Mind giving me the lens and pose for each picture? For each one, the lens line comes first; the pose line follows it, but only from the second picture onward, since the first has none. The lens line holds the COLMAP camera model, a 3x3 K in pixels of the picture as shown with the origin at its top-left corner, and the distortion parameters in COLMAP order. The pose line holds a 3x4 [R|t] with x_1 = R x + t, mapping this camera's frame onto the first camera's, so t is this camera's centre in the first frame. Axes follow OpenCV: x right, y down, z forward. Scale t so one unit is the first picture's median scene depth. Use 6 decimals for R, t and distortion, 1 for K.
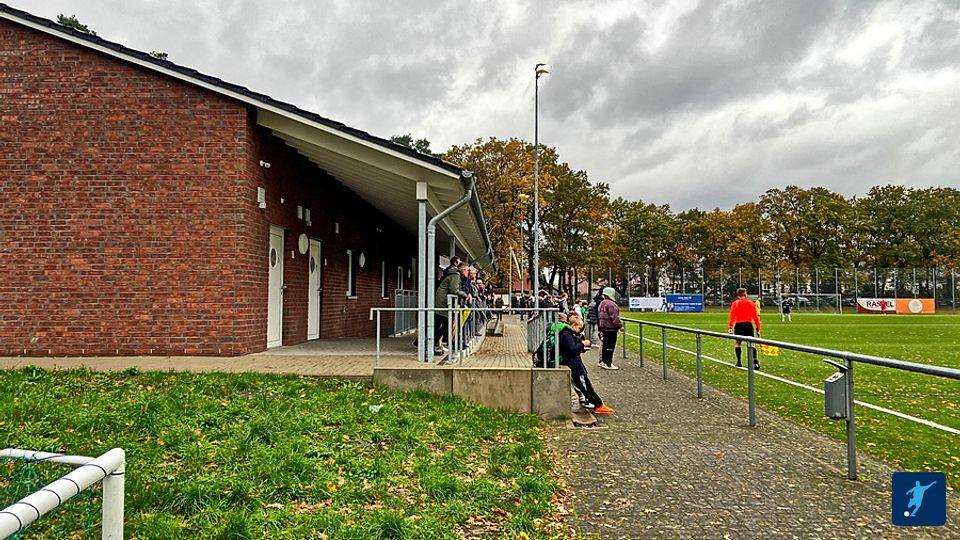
lens RADIAL K [[696.2, 0, 480.4], [0, 696.2, 269.6], [0, 0, 1]] dist [0.042203, -0.075262]
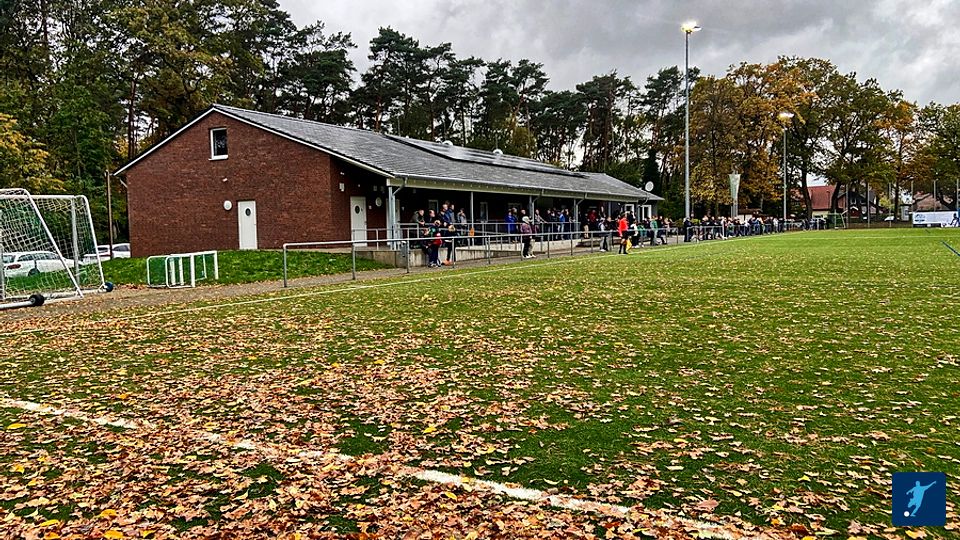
lens RADIAL K [[696.2, 0, 480.4], [0, 696.2, 269.6], [0, 0, 1]] dist [0.042203, -0.075262]
pose [[0.879864, 0.007587, -0.475165, 0.168180], [0.045010, 0.994047, 0.099218, -0.004210], [0.473089, -0.108686, 0.874285, -0.127329]]
